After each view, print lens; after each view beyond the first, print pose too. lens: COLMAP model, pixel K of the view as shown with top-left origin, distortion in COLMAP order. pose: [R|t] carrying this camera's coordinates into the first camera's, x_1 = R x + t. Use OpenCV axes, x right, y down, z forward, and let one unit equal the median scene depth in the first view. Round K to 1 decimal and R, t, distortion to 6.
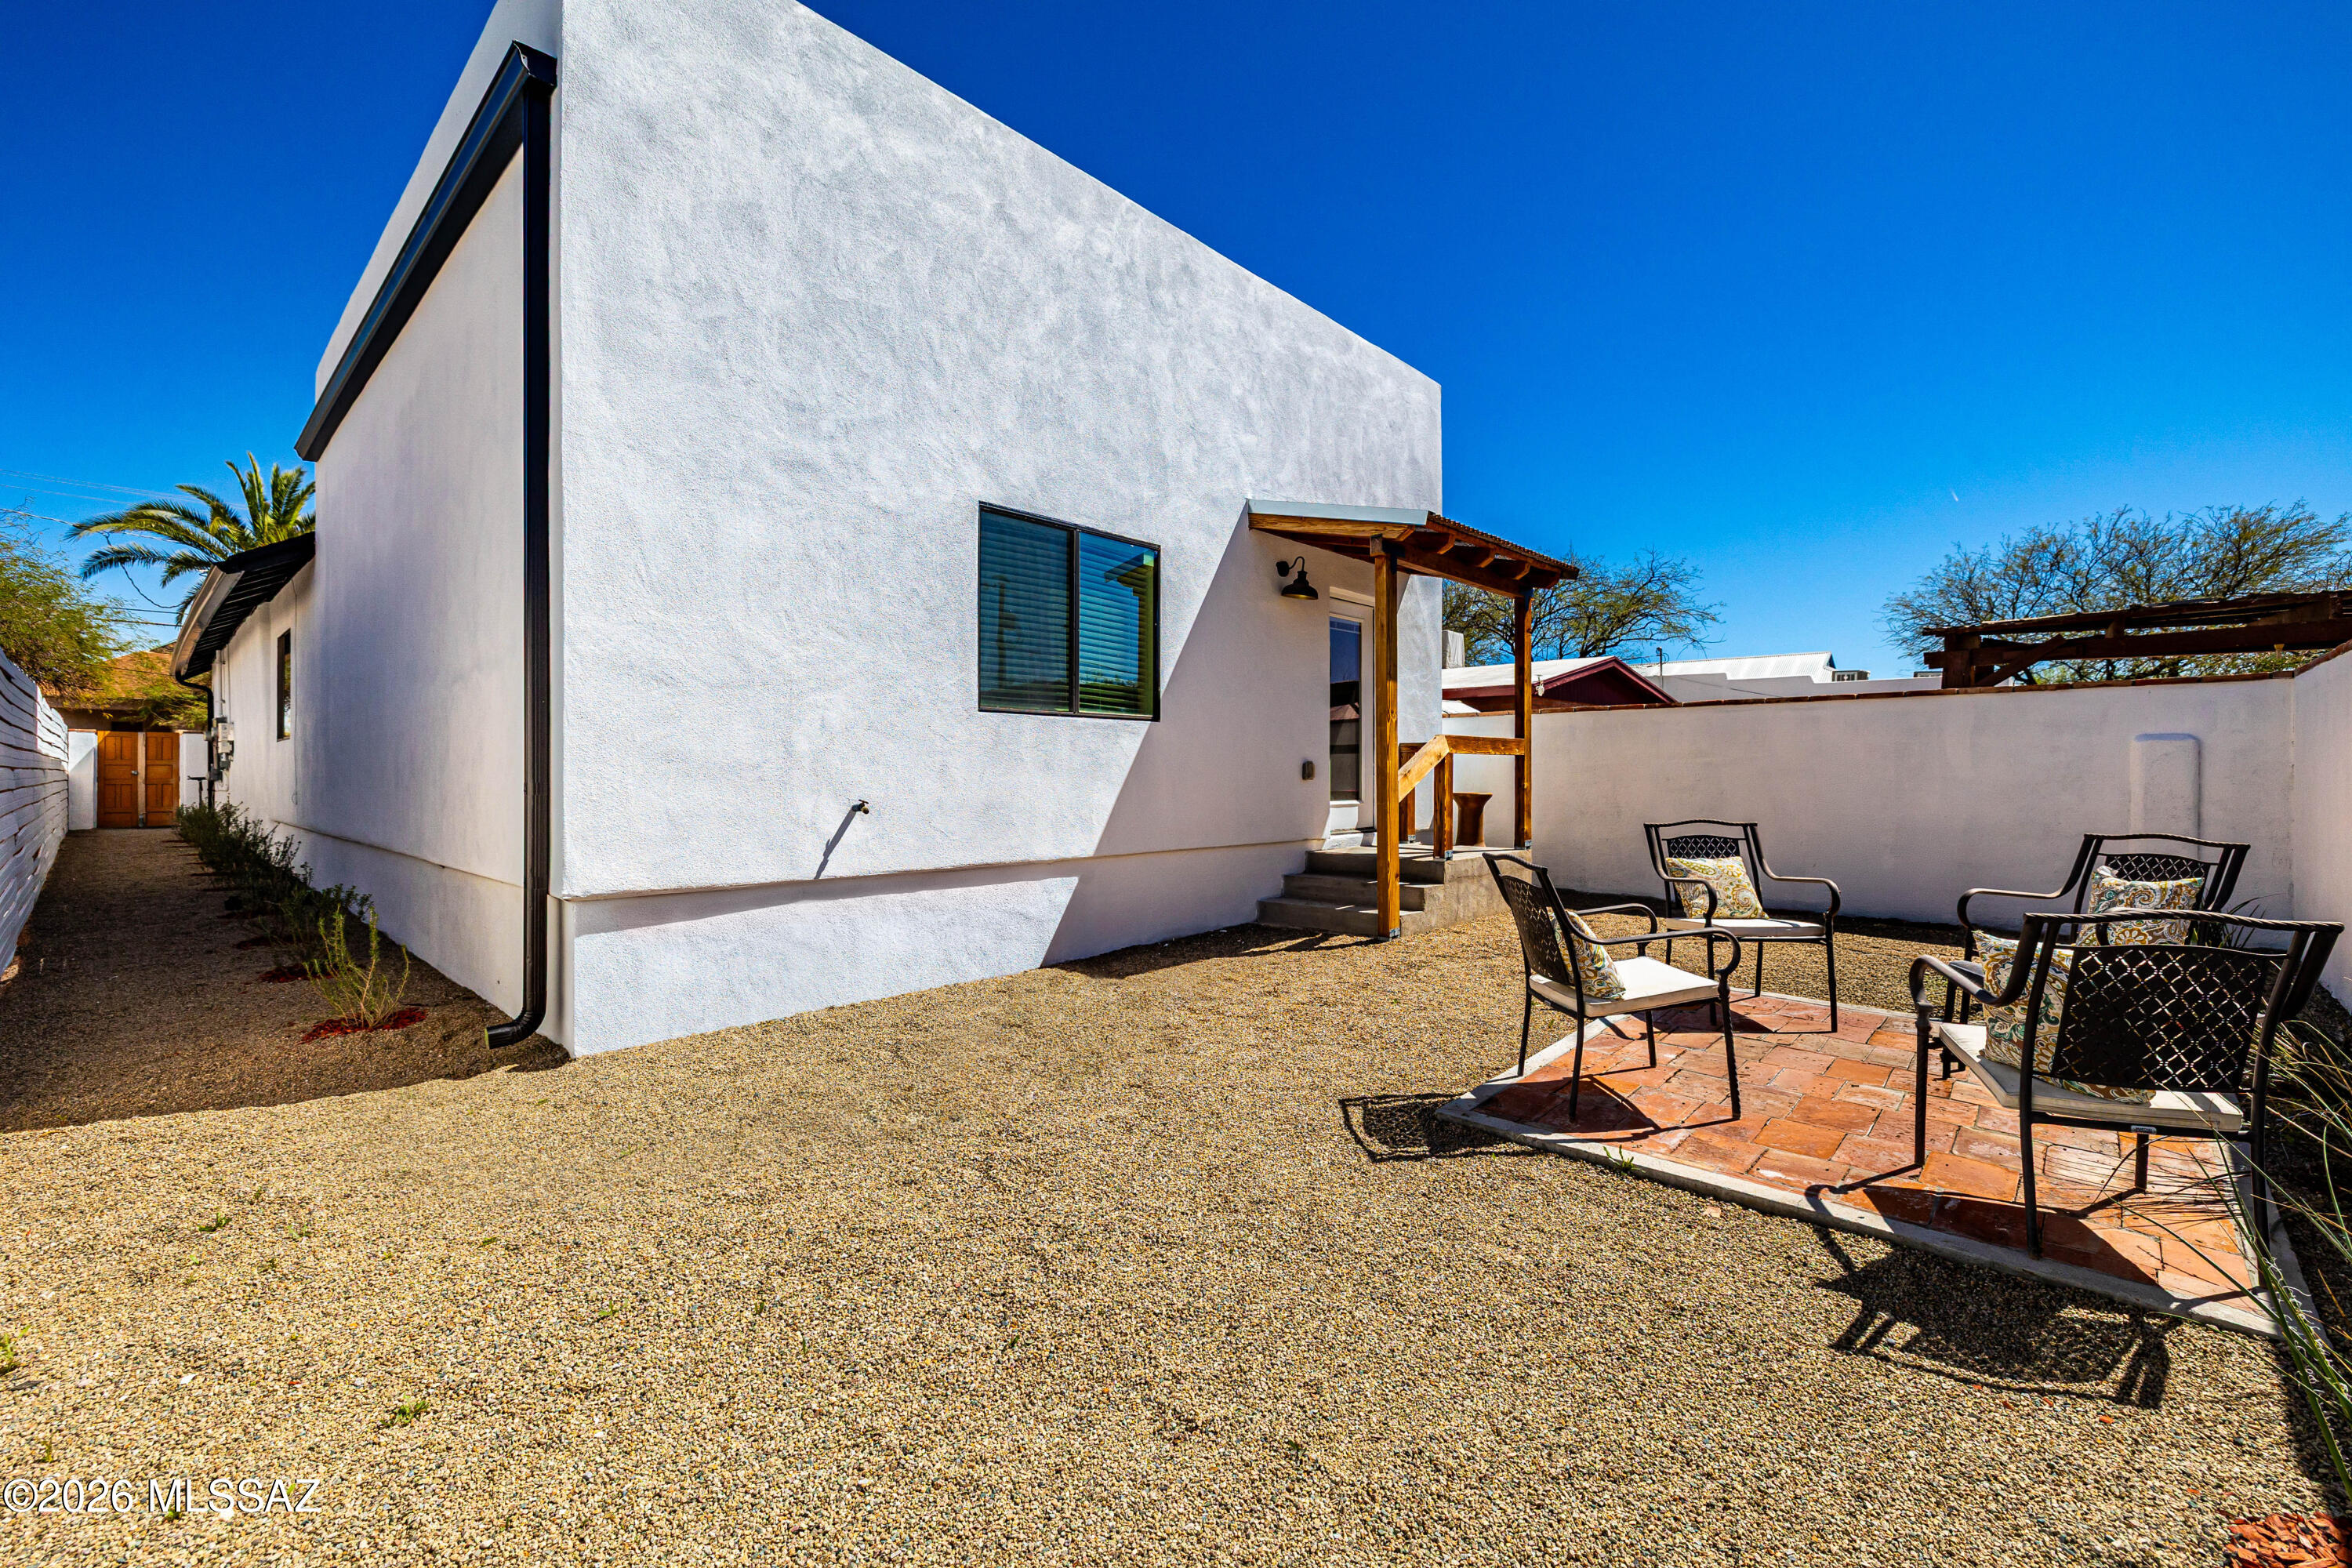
lens RADIAL K [[998.9, 0, 1179.0], [0, 998.9, 781.3], [0, 0, 1]] dist [0.000826, 0.001551]
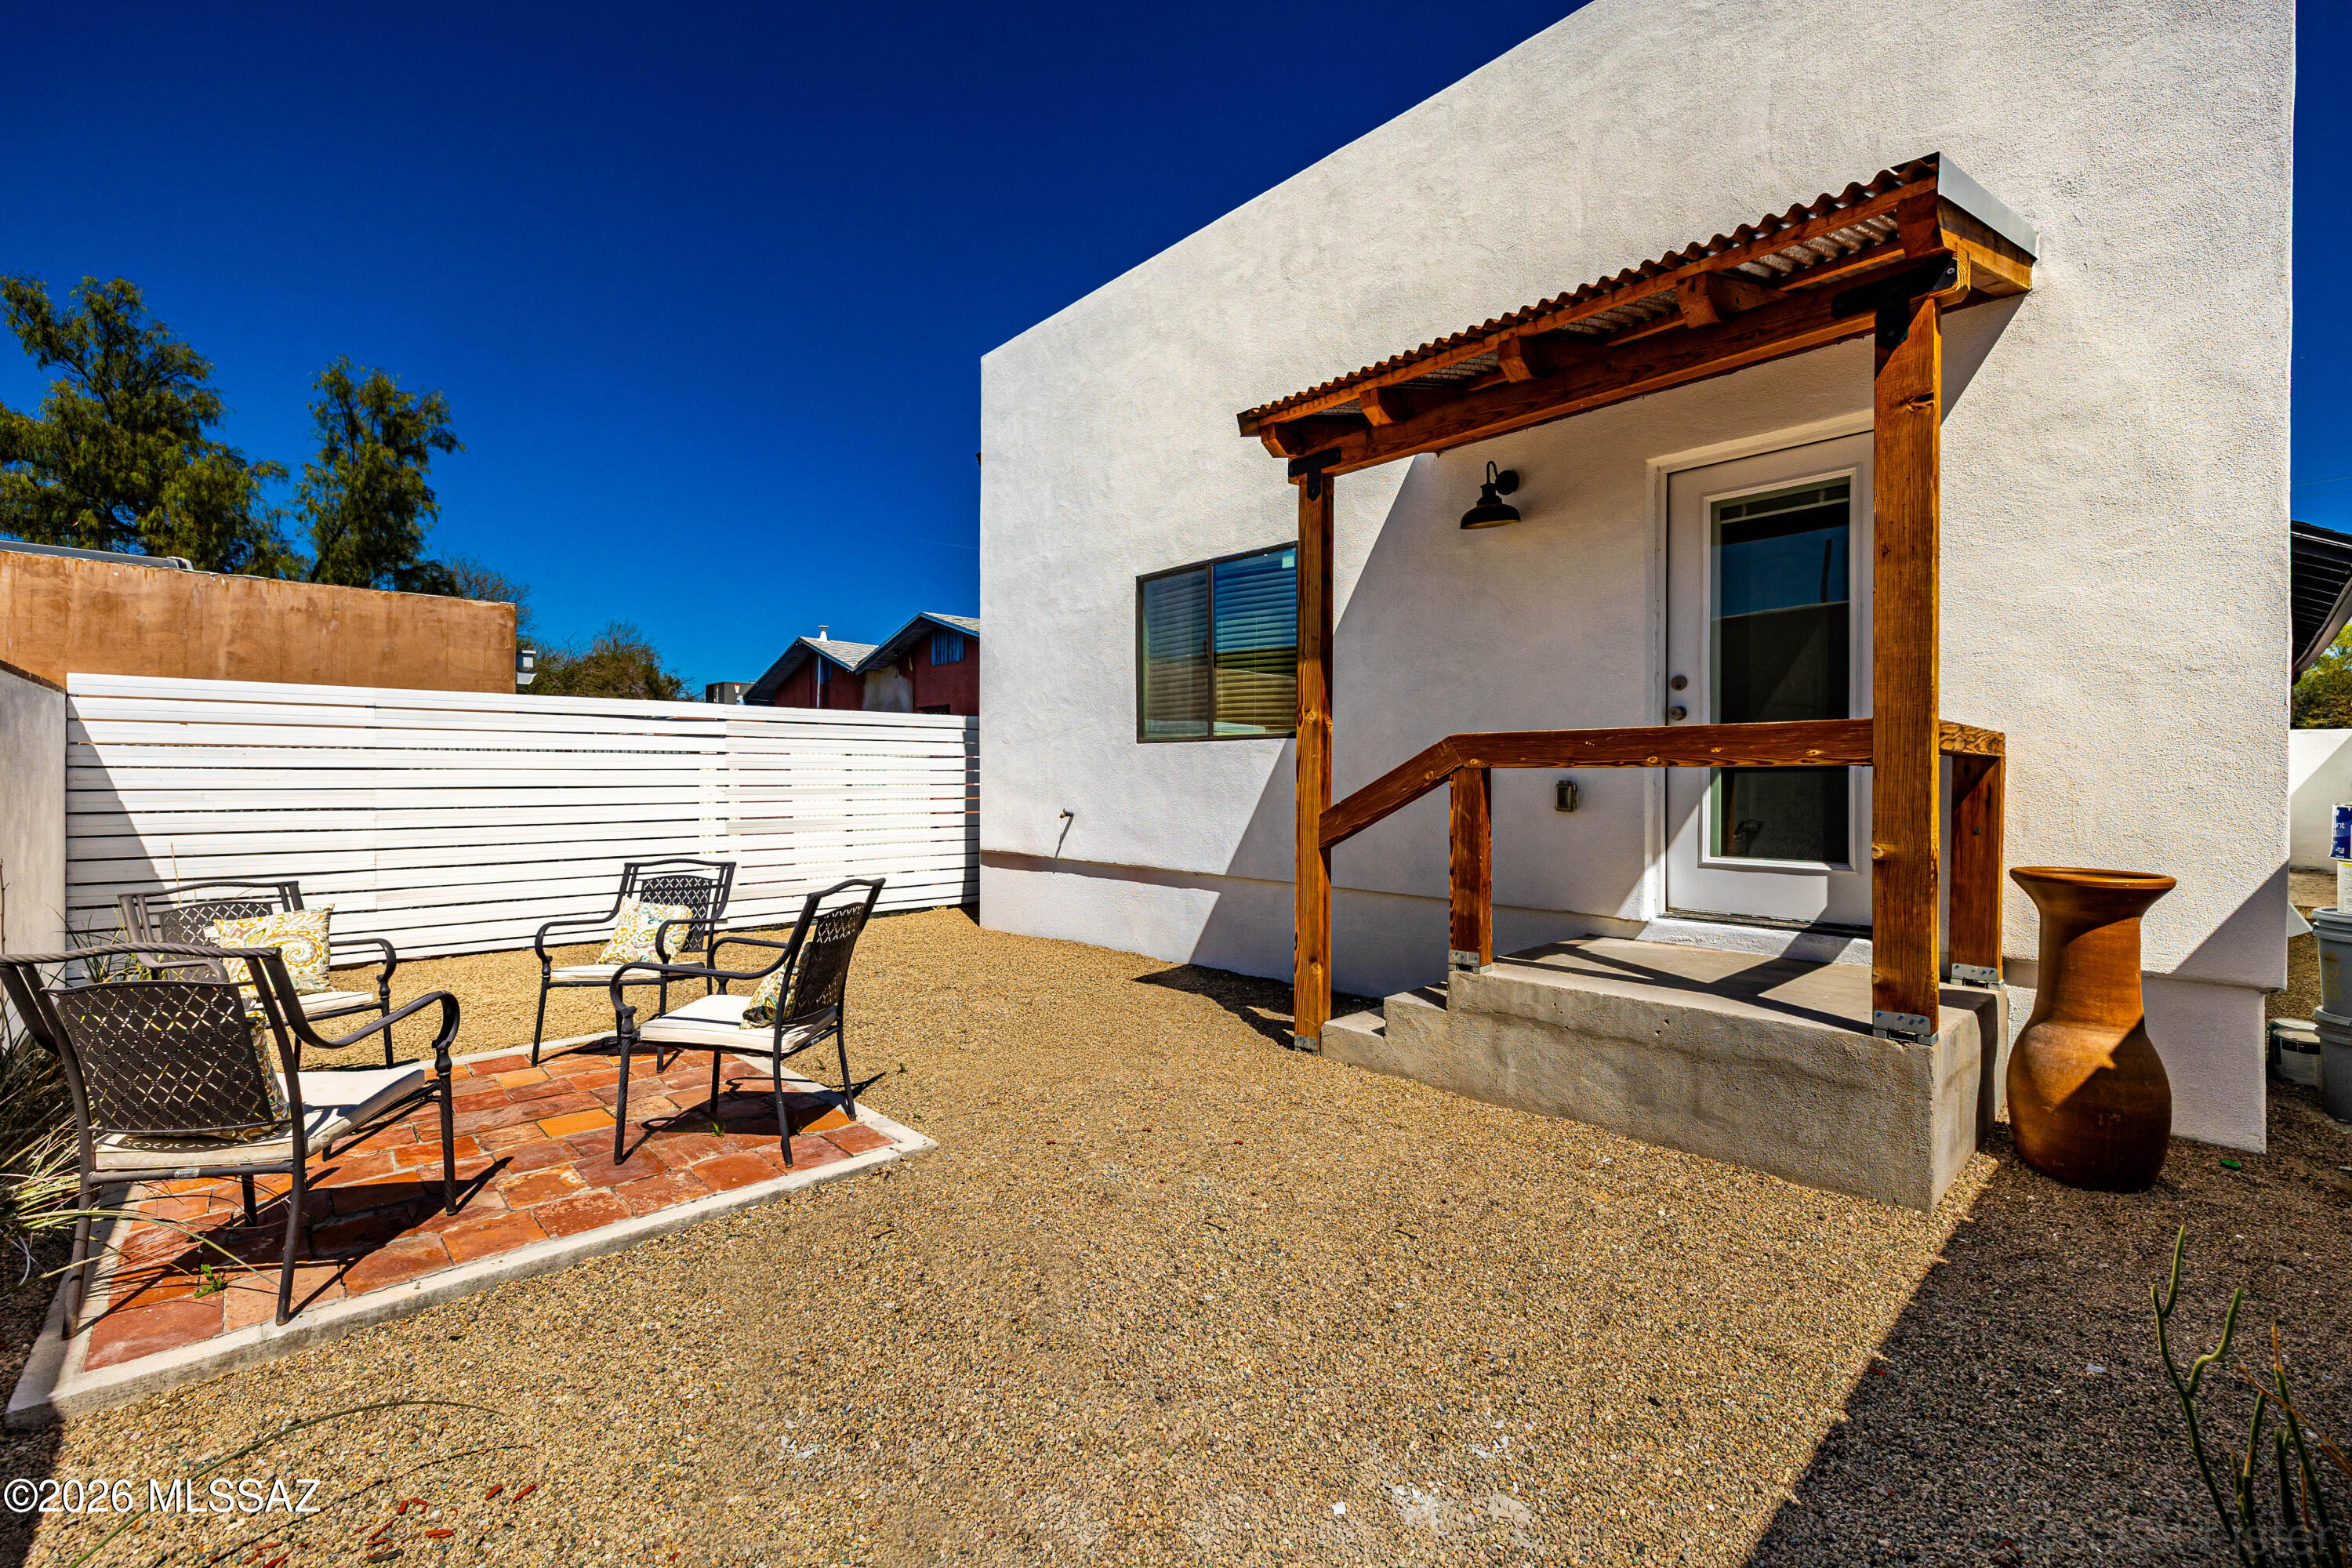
lens RADIAL K [[998.9, 0, 1179.2], [0, 998.9, 776.4], [0, 0, 1]] dist [0.000826, 0.001551]
pose [[-0.081038, 0.005381, -0.996696, 0.948897], [-0.003584, 0.999977, 0.005690, -0.031679], [0.996705, 0.004034, -0.081017, 1.040947]]
